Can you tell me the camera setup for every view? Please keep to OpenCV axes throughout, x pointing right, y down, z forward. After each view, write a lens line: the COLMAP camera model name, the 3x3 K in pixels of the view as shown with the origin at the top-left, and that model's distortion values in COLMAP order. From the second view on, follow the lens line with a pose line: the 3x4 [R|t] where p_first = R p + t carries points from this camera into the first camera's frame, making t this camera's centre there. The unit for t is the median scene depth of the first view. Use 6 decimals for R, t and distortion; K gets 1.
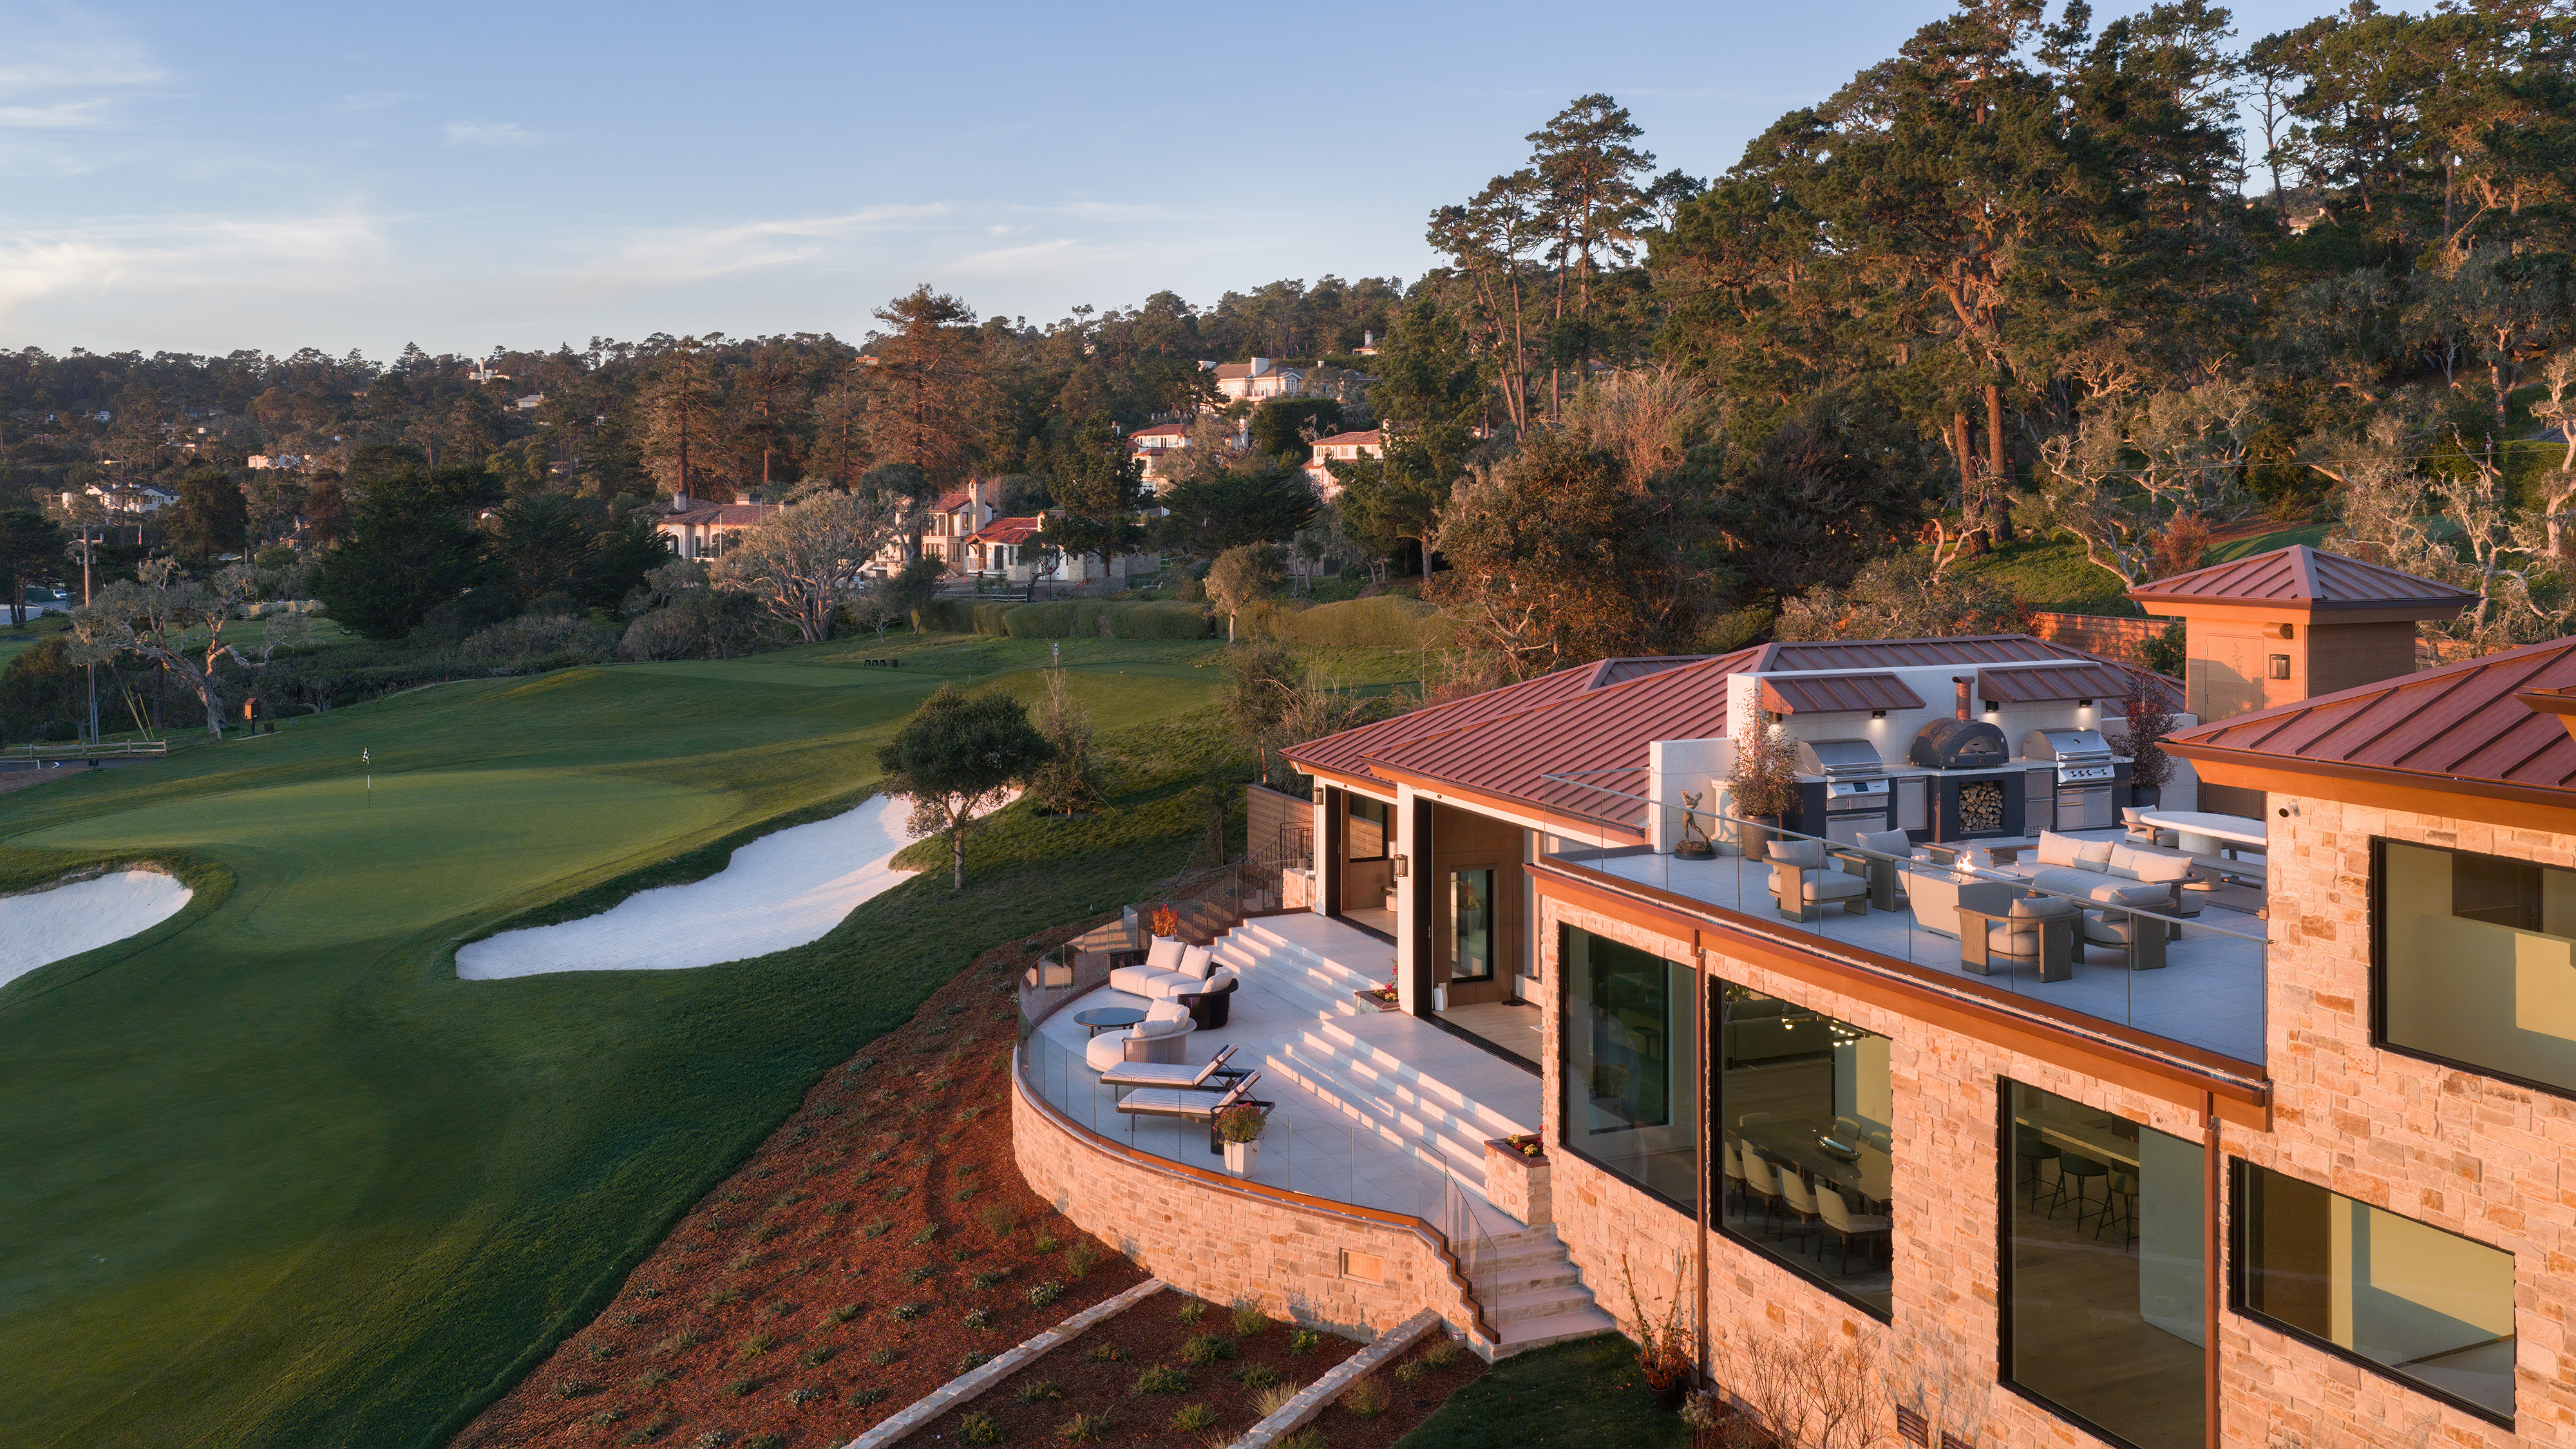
lens RADIAL K [[2178.1, 0, 1291.5], [0, 2178.1, 498.2], [0, 0, 1]] dist [0.012246, -0.020939]
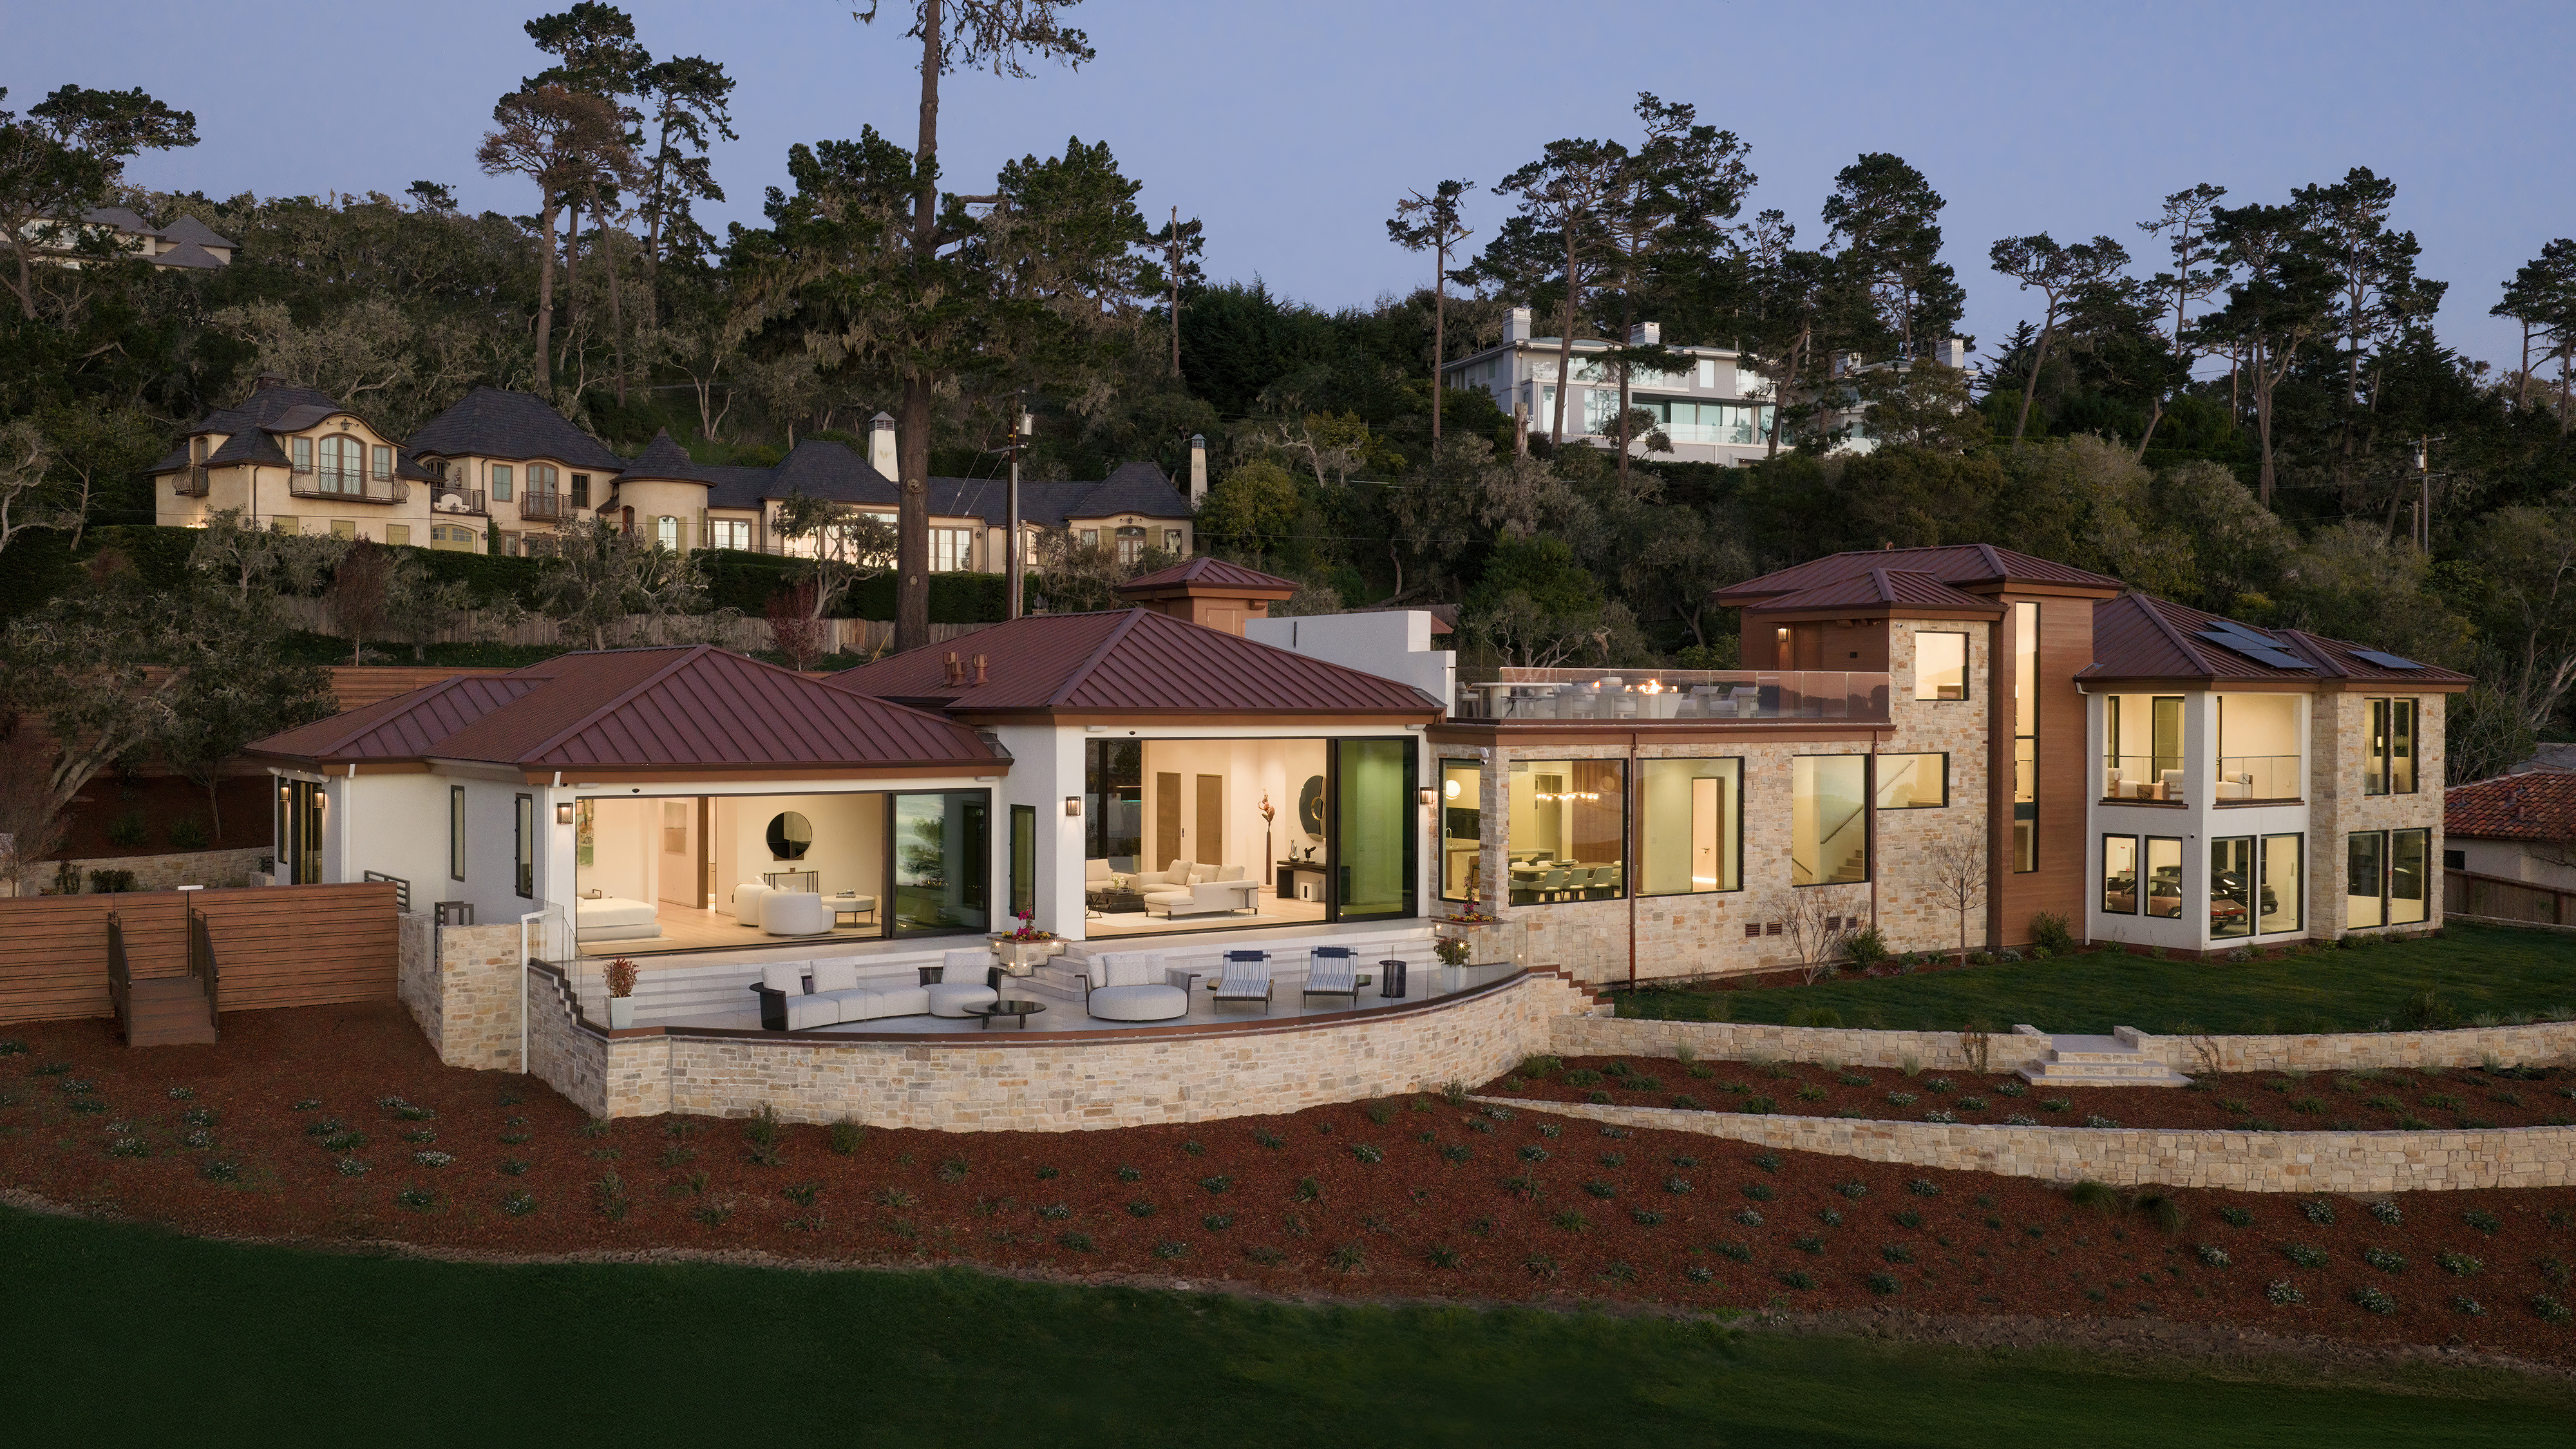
lens RADIAL K [[2109.4, 0, 1285.3], [0, 2109.4, 737.1], [0, 0, 1]] dist [0.028488, -0.054931]
pose [[-0.201485, -0.015411, 0.979370, -0.517532], [-0.004560, 0.999880, 0.014795, 0.061501], [-0.979481, -0.001485, -0.201531, 0.575464]]
